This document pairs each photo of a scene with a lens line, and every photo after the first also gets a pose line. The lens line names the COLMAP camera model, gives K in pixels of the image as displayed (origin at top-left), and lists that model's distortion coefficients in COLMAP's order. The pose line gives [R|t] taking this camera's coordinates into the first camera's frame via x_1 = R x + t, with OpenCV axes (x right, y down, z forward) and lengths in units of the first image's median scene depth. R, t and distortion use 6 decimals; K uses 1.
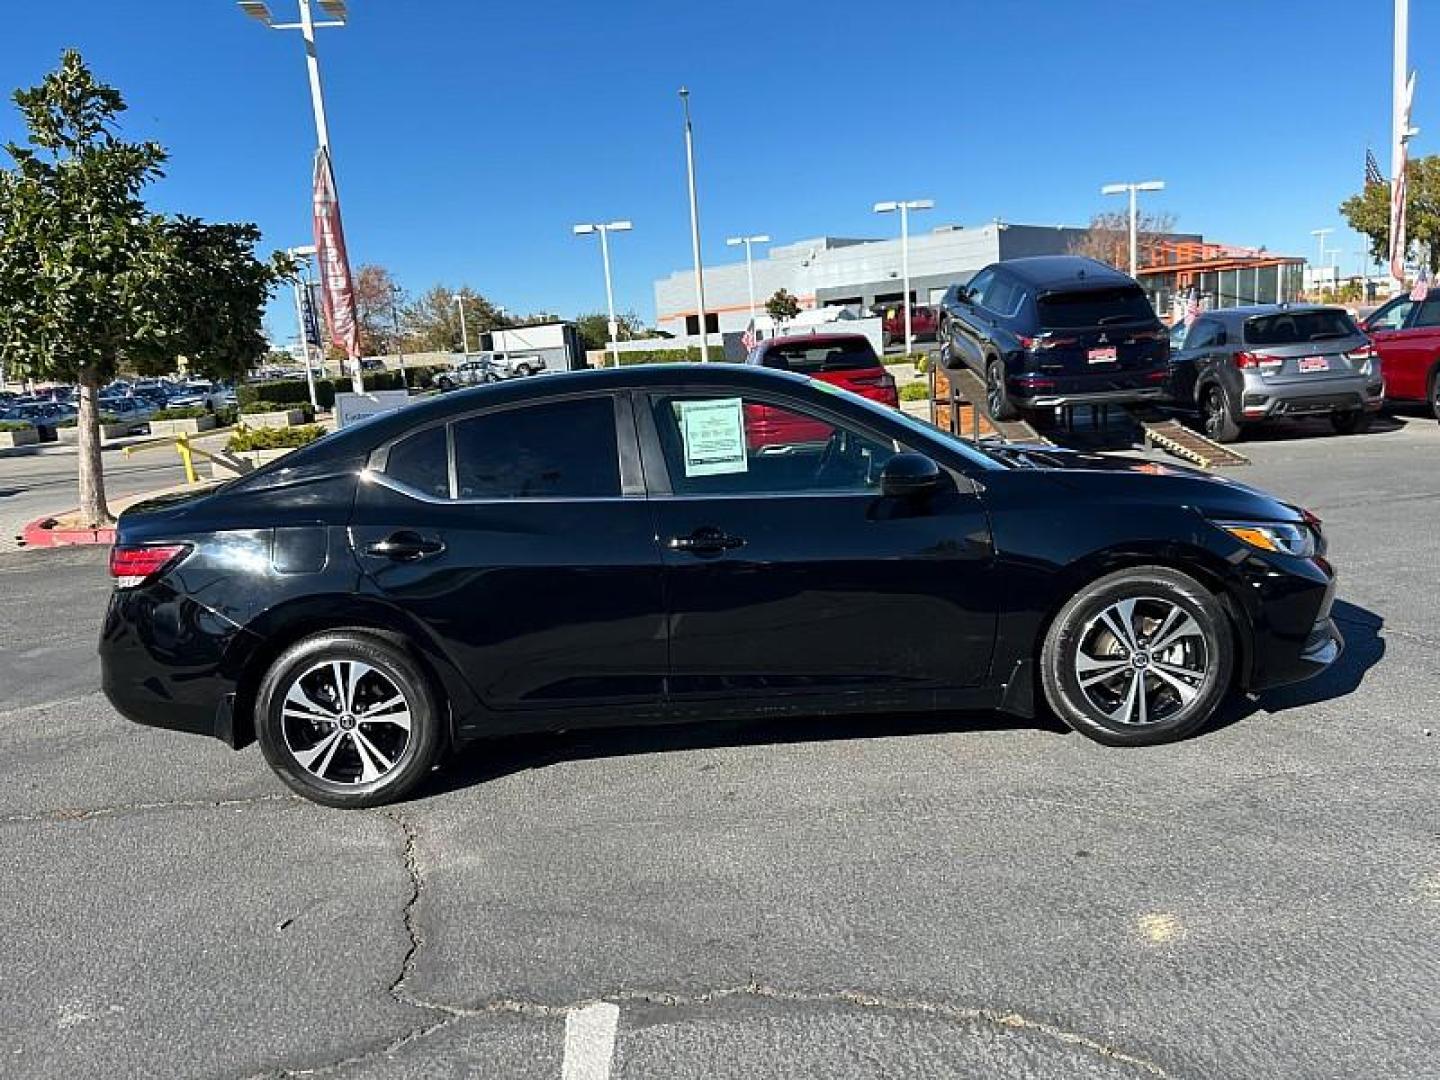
lens RADIAL K [[1098.8, 0, 724.7], [0, 1098.8, 532.1], [0, 0, 1]] dist [0.030777, -0.032284]
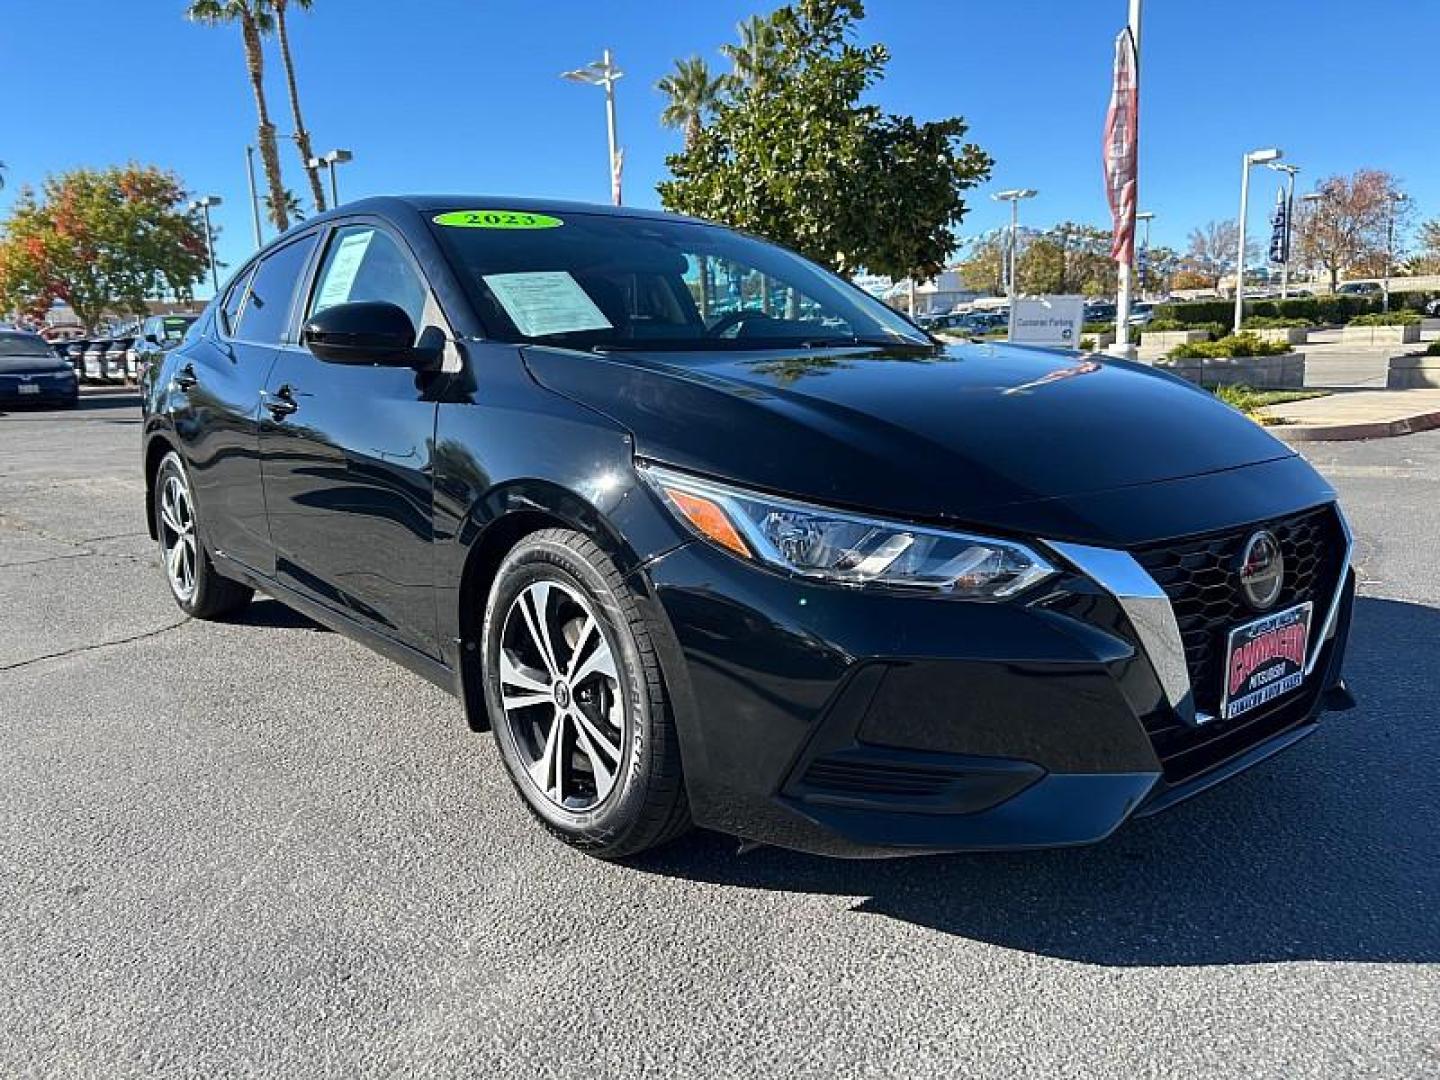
lens RADIAL K [[1098.8, 0, 717.1], [0, 1098.8, 544.2], [0, 0, 1]] dist [0.030777, -0.032284]
pose [[0.633820, 0.197568, -0.747823, 0.255372], [-0.140869, 0.980143, 0.139551, -0.014993], [0.760545, 0.016895, 0.649066, 0.213963]]
